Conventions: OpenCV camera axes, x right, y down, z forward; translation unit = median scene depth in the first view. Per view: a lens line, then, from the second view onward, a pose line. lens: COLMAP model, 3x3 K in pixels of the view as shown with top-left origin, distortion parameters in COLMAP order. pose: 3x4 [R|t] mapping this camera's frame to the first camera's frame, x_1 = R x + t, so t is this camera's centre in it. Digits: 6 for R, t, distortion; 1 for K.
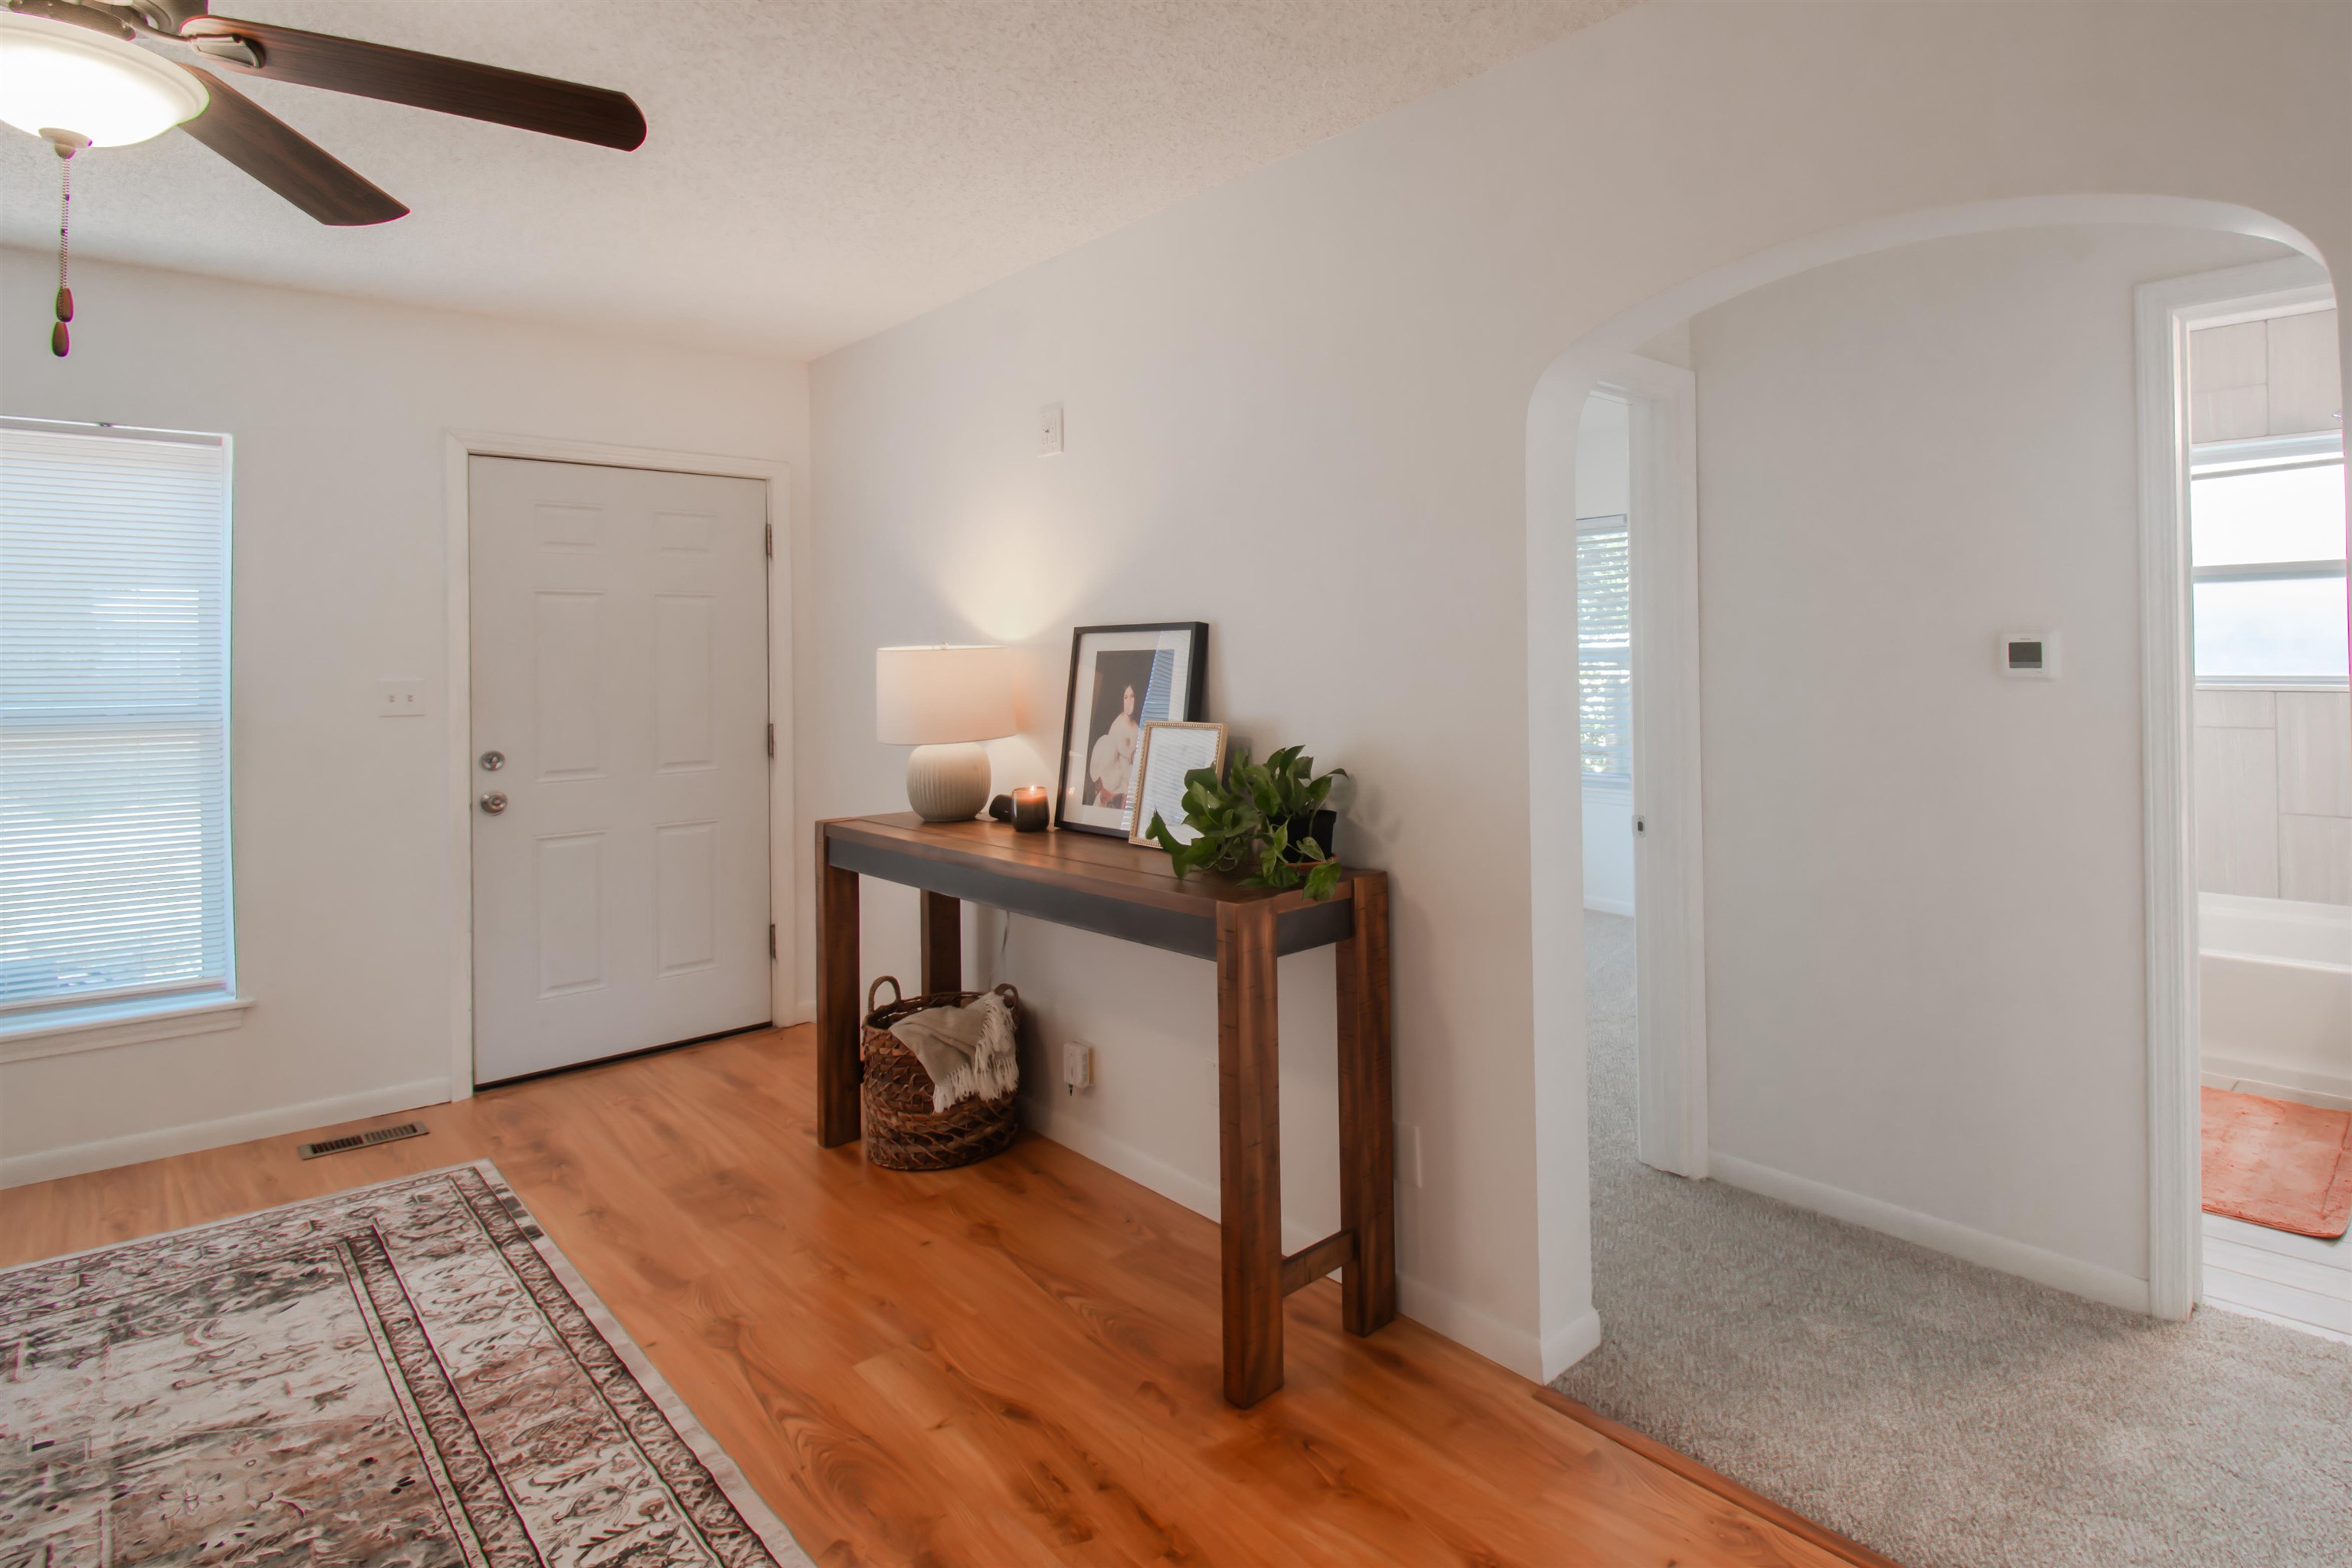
lens RADIAL K [[1271.6, 0, 1393.0], [0, 1271.6, 625.6], [0, 0, 1]] dist [0.005441, -0.018248]
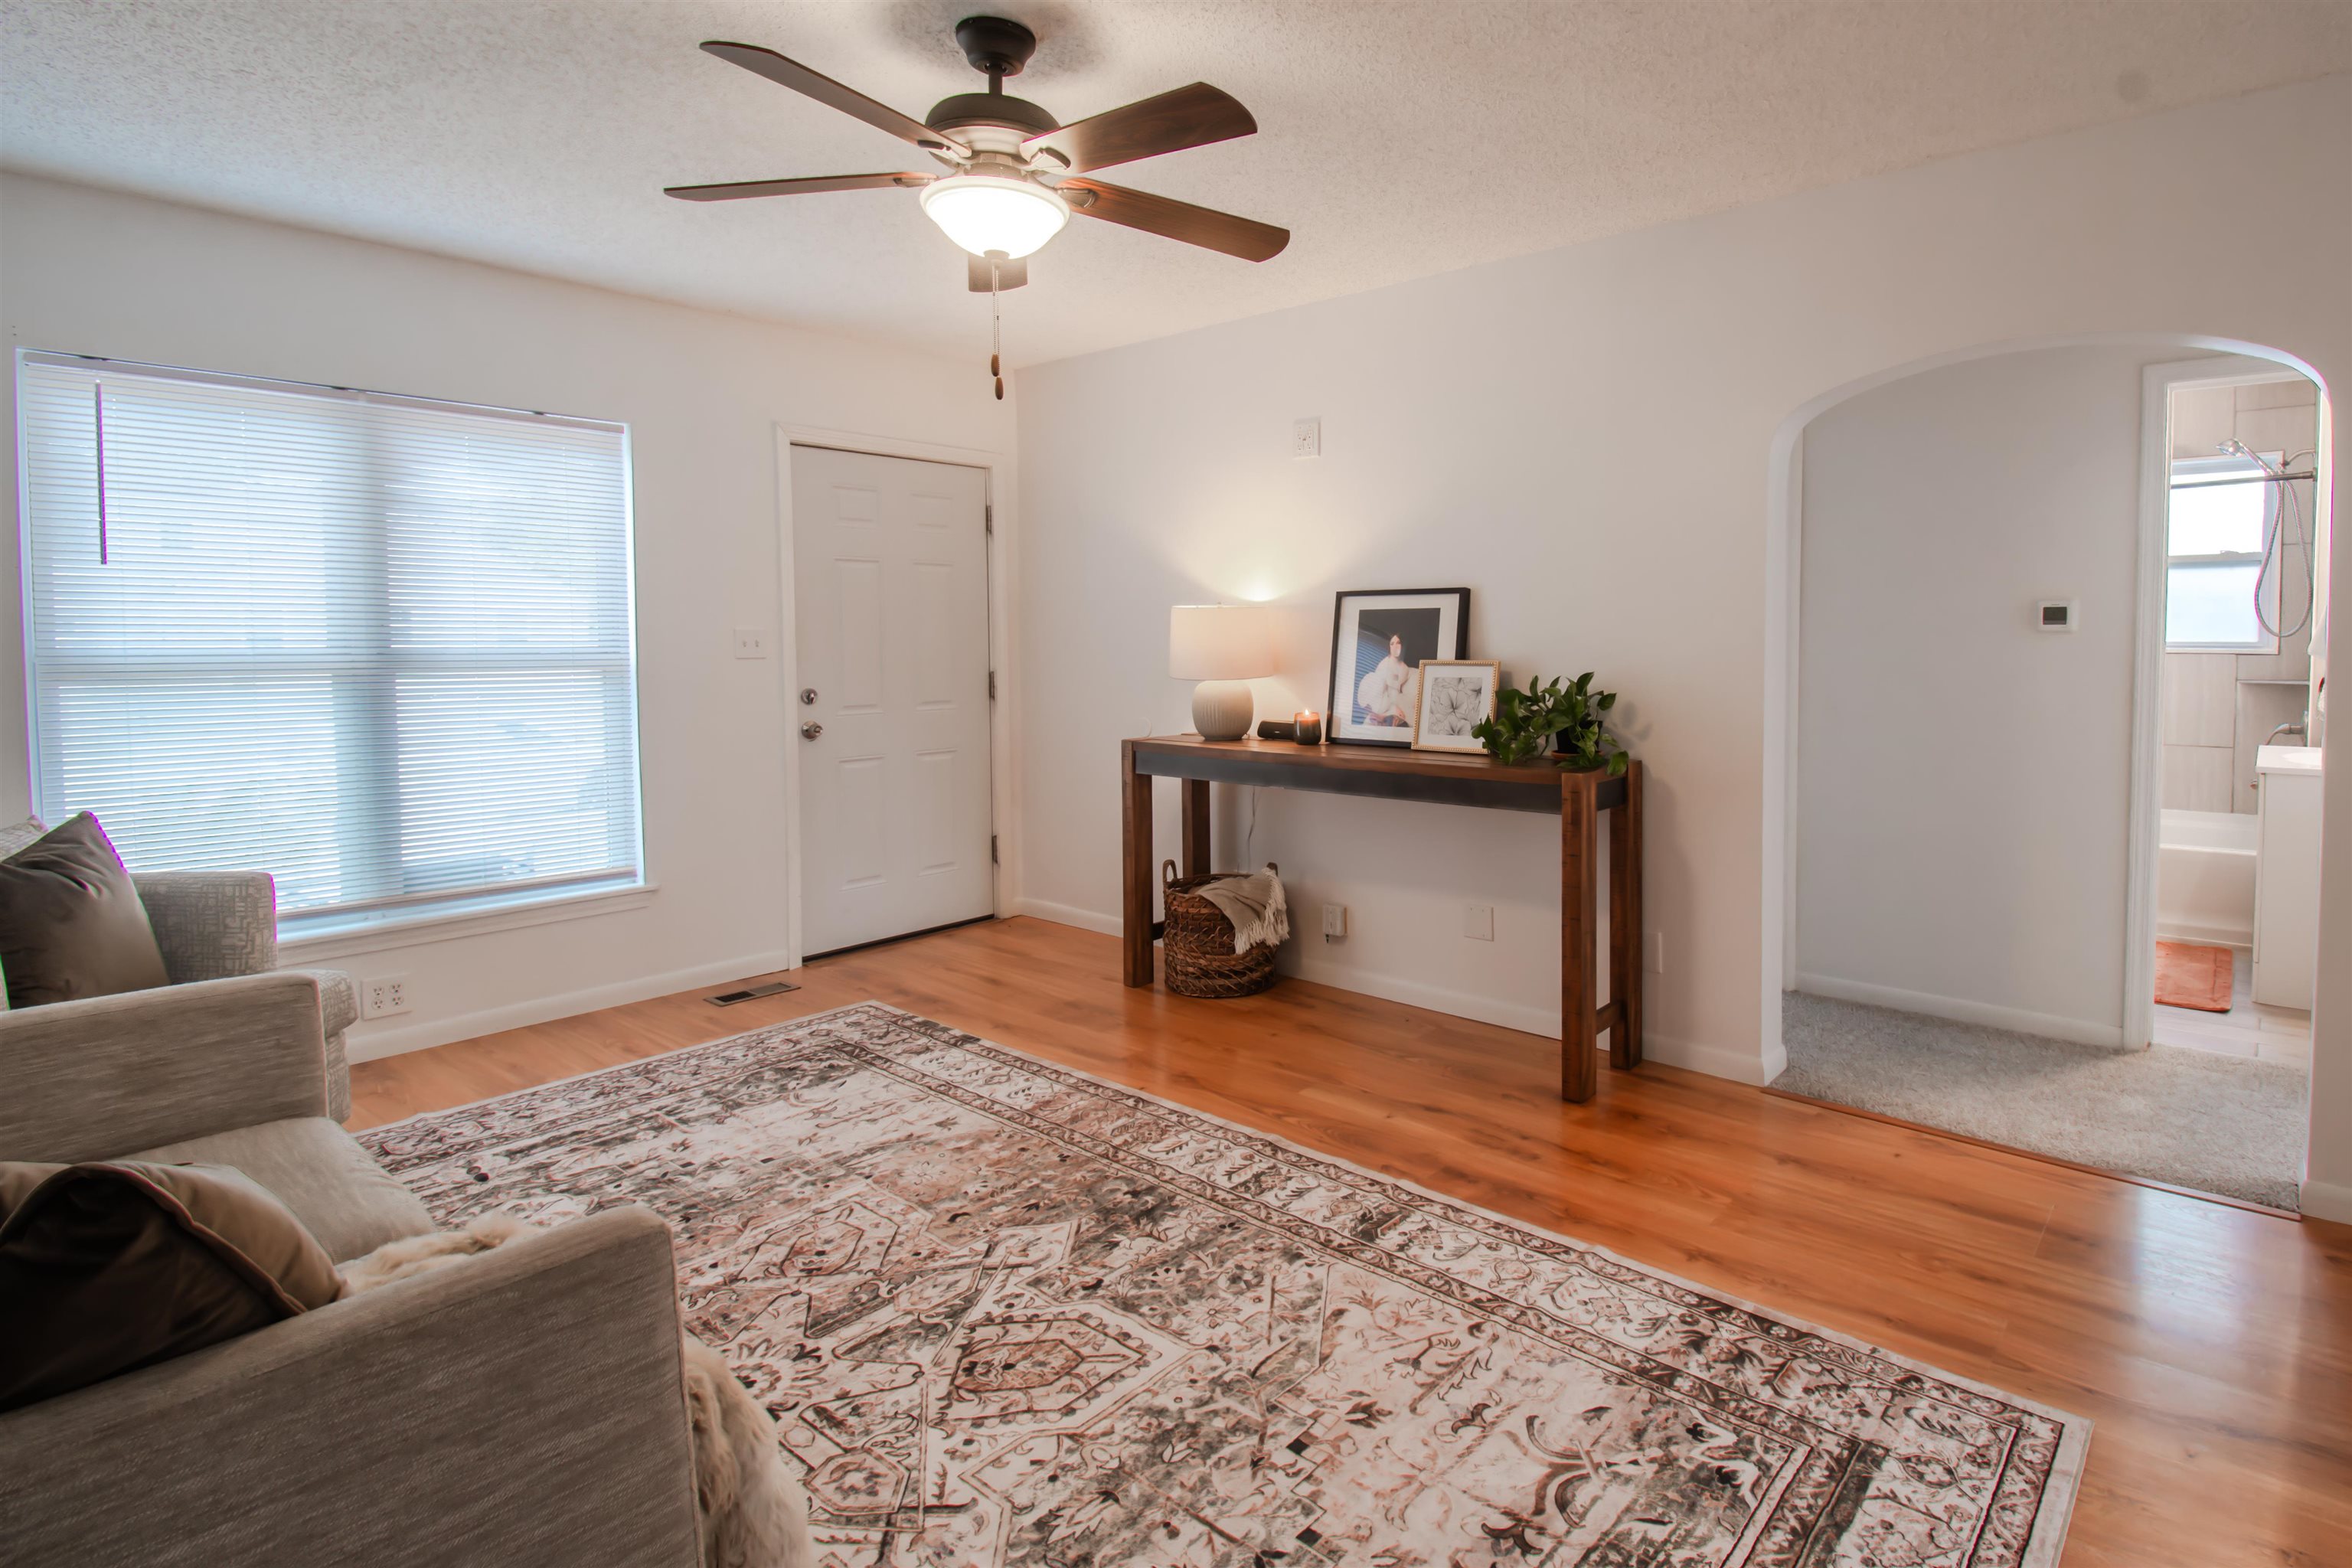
lens RADIAL K [[1271.6, 0, 1318.6], [0, 1271.6, 678.6], [0, 0, 1]] dist [0.005441, -0.018248]
pose [[0.995768, 0.004643, 0.091787, -0.432782], [-0.009889, 0.998337, 0.056786, 0.018754], [-0.091371, -0.057453, 0.994158, -0.345827]]
